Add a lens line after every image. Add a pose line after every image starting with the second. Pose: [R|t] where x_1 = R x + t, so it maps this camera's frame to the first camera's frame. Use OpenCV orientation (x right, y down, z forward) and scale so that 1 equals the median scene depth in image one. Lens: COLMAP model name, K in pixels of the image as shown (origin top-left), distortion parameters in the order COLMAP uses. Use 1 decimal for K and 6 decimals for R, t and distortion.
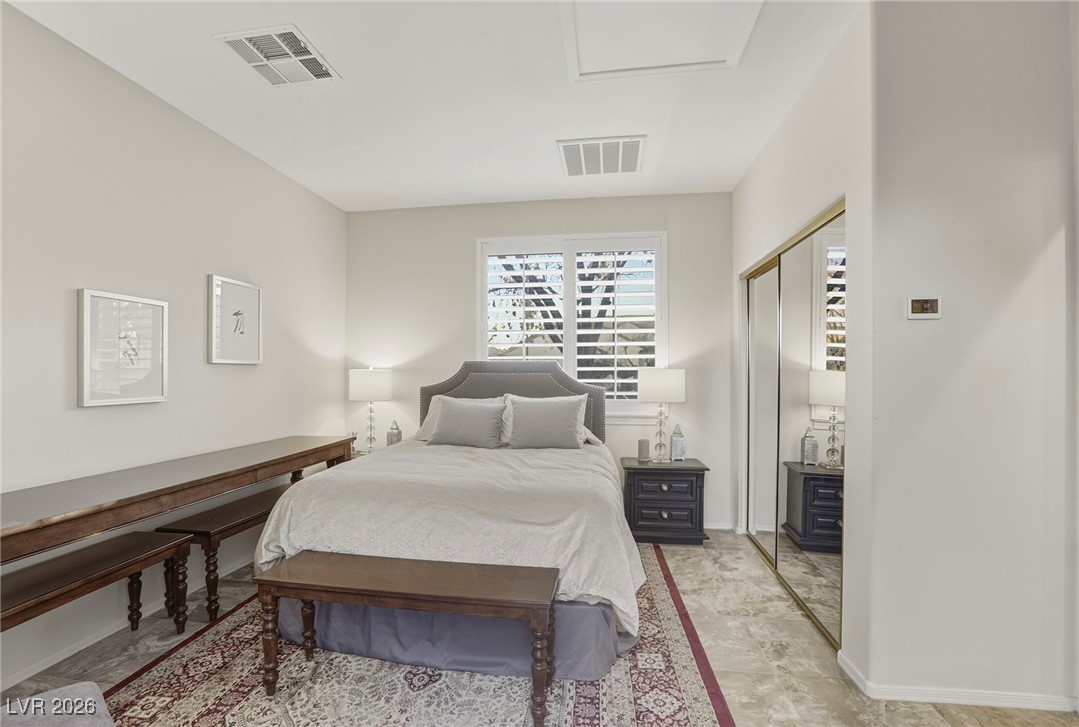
lens RADIAL K [[495.8, 0, 527.9], [0, 495.8, 363.4], [0, 0, 1]] dist [-0.035066, 0.006500]
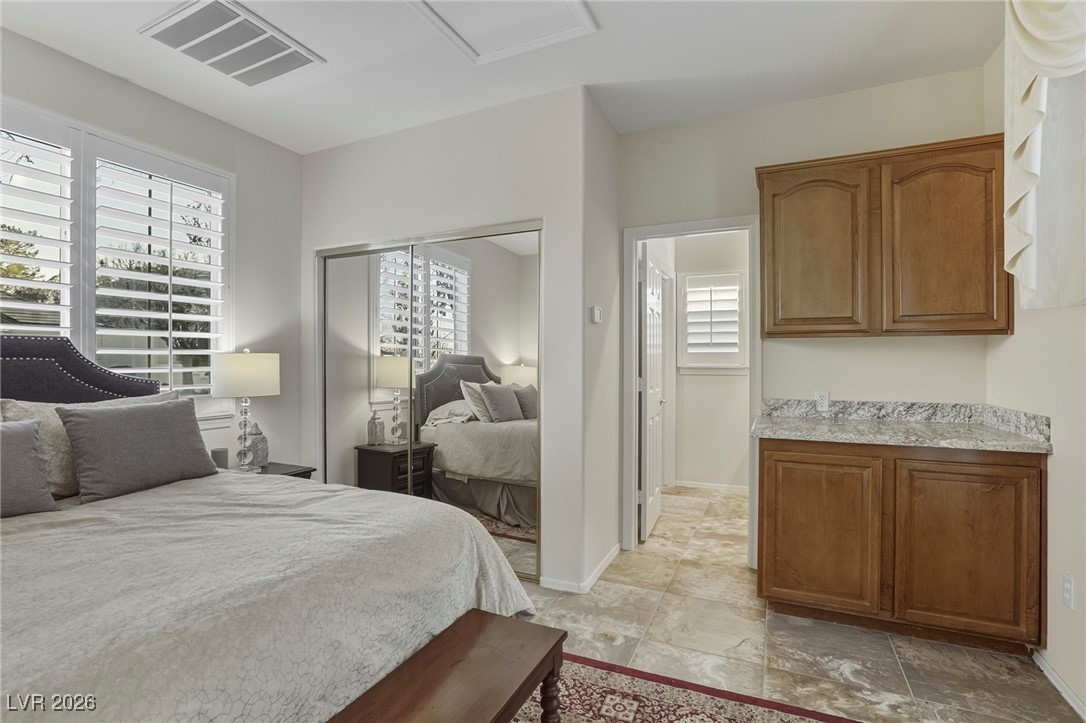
lens RADIAL K [[499.0, 0, 531.6], [0, 499.0, 362.7], [0, 0, 1]] dist [-0.035066, 0.006500]
pose [[0.310897, -0.011699, 0.950372, -0.344816], [-0.019035, 0.999647, 0.018533, 0.002581], [-0.950253, -0.023852, 0.310565, 0.358412]]
